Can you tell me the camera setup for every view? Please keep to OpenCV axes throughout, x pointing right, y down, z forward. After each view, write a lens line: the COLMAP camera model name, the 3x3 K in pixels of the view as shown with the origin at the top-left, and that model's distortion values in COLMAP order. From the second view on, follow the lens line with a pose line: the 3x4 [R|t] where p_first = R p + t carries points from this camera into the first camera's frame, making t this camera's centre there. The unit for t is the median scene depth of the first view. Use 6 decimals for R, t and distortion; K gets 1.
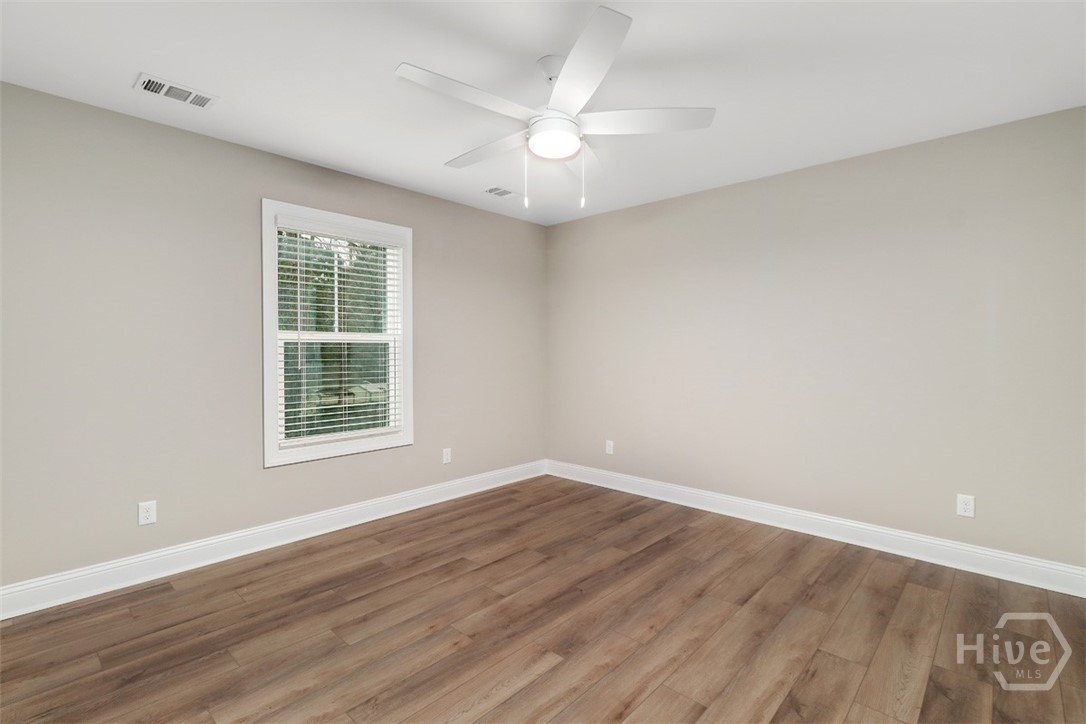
lens RADIAL K [[509.5, 0, 540.4], [0, 509.5, 349.8], [0, 0, 1]] dist [0.002800, -0.000091]
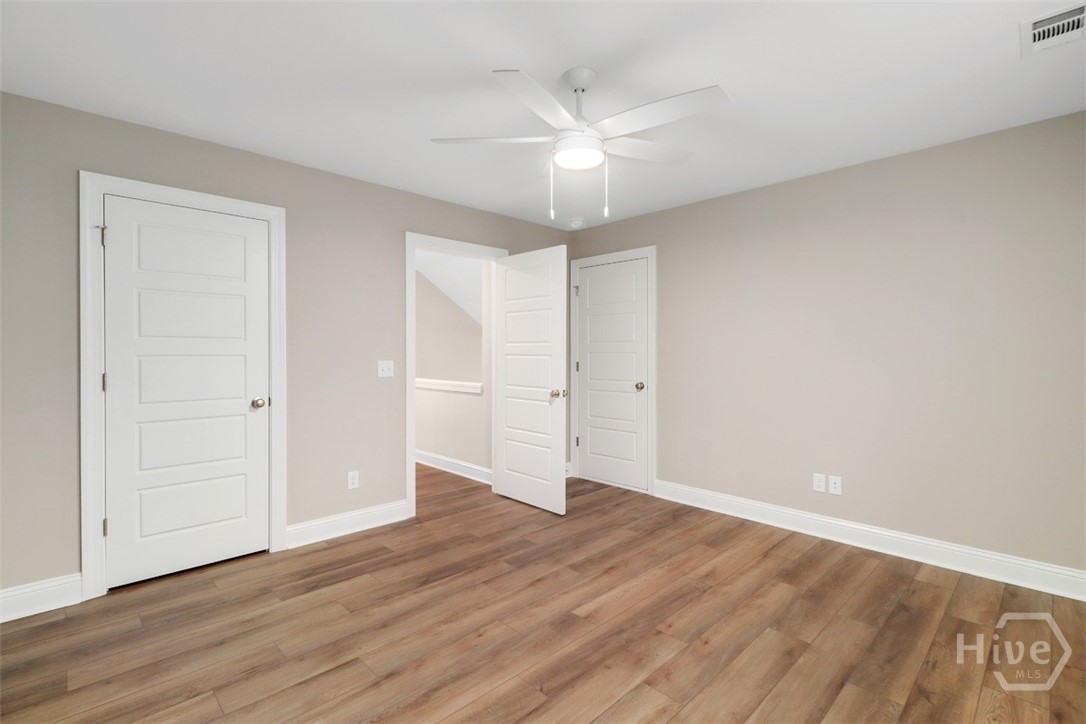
lens RADIAL K [[509.5, 0, 540.4], [0, 509.5, 349.8], [0, 0, 1]] dist [0.002800, -0.000091]
pose [[-0.998682, 0.000431, 0.051323, 0.050531], [0.000340, 0.999998, -0.001786, -0.008867], [-0.051324, -0.001766, -0.998680, 1.977088]]
